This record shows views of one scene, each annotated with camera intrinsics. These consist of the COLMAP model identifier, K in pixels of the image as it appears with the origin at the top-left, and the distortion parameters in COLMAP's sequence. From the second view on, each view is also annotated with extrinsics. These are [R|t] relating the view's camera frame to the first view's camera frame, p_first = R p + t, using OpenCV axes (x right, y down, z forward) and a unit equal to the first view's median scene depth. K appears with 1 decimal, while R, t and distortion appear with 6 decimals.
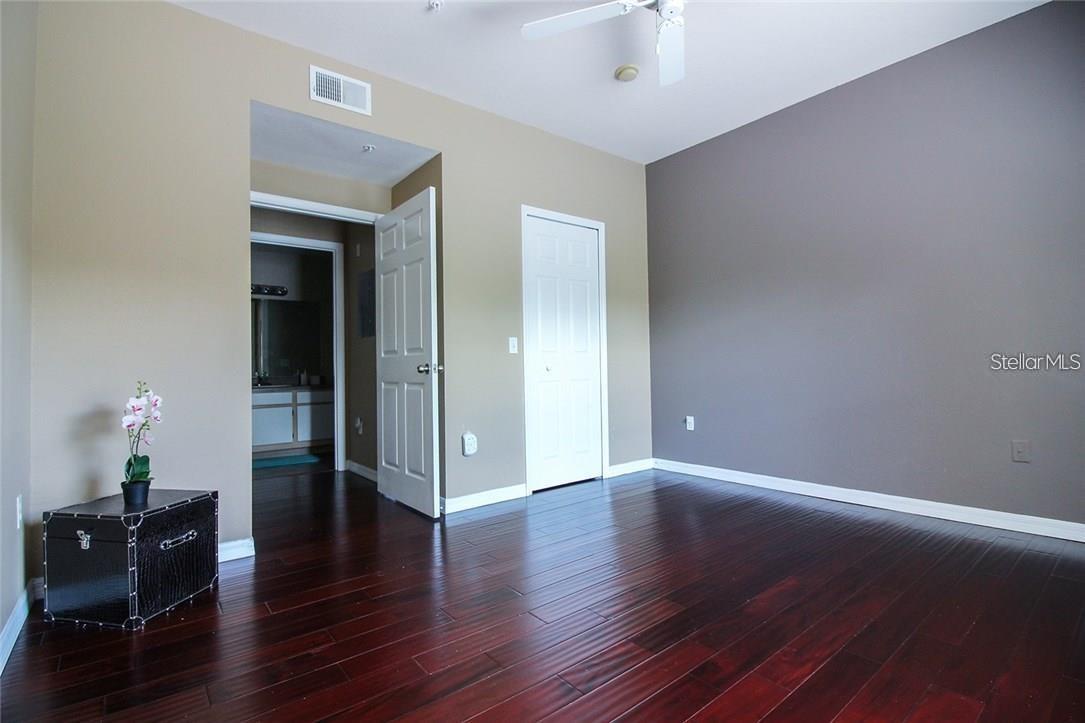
lens RADIAL K [[511.0, 0, 542.5], [0, 511.0, 361.5], [0, 0, 1]] dist [0.000795, -0.000134]
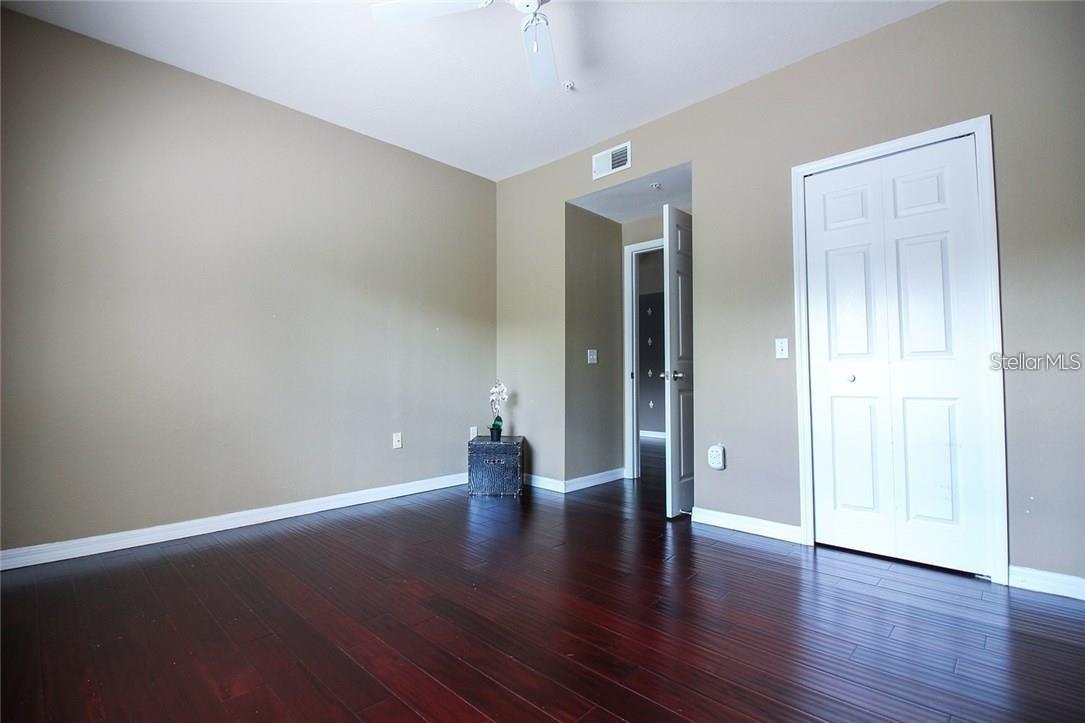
lens RADIAL K [[505.8, 0, 543.5], [0, 505.8, 377.8], [0, 0, 1]] dist [-0.001475, -0.000494]
pose [[0.133164, 0.013161, -0.991007, 0.746085], [0.002194, 0.999905, 0.013574, 0.003184], [0.991092, -0.003982, 0.133122, 0.568819]]
